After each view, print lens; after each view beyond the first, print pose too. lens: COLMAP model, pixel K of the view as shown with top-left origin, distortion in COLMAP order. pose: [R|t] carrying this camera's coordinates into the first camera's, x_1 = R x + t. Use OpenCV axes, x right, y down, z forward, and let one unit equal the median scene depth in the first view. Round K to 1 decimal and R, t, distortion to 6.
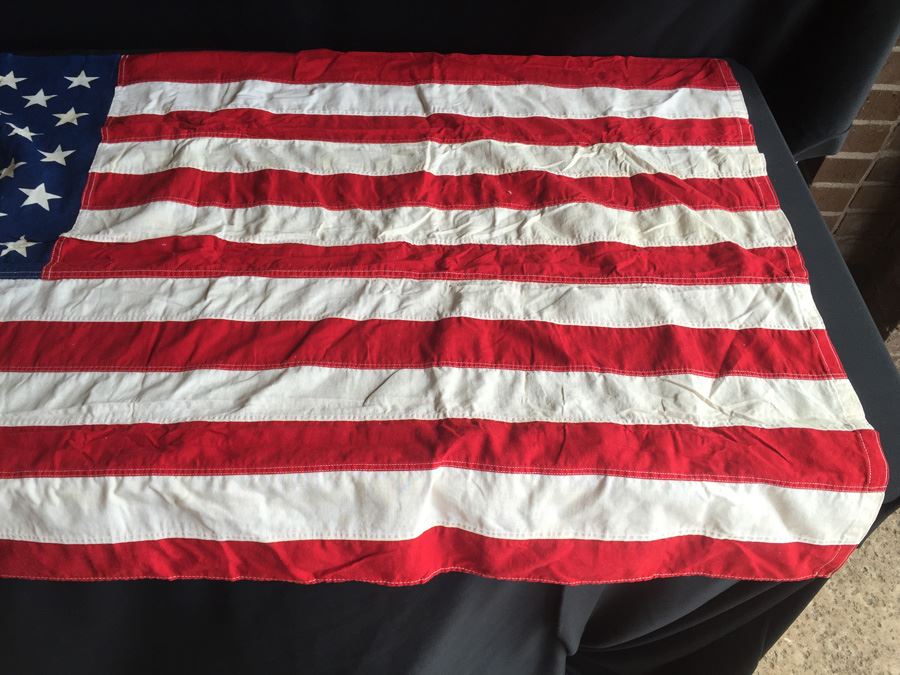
lens RADIAL K [[771.5, 0, 452.8], [0, 771.5, 338.5], [0, 0, 1]] dist [0.087472, -0.124241]
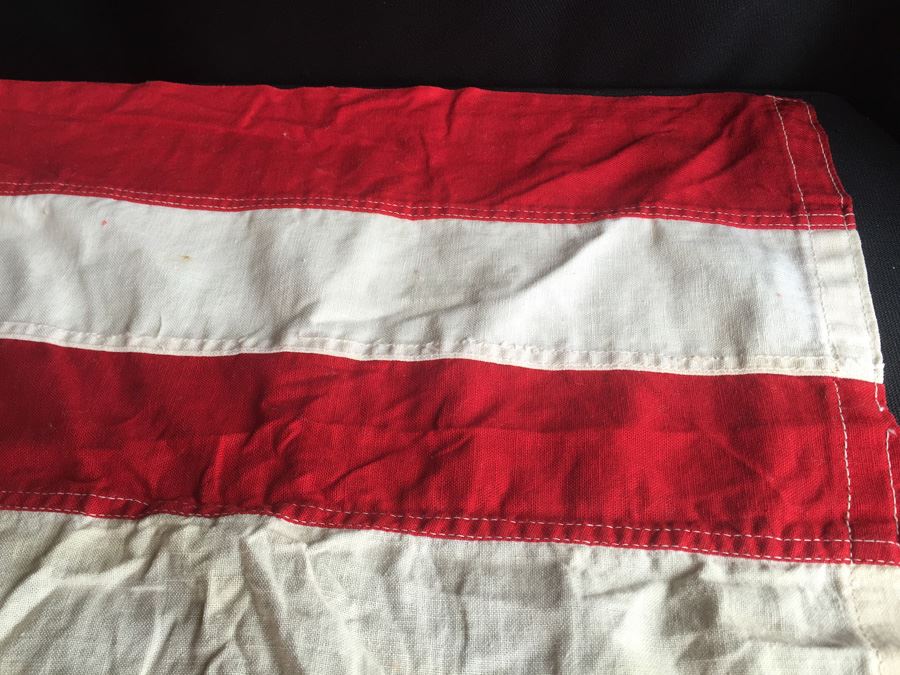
lens RADIAL K [[771.5, 0, 448.9], [0, 771.5, 336.1], [0, 0, 1]] dist [0.087472, -0.124241]
pose [[0.990927, 0.042607, -0.127466, 0.422088], [-0.039086, 0.998785, 0.030000, -0.446632], [0.128590, -0.024746, 0.991389, 1.138640]]
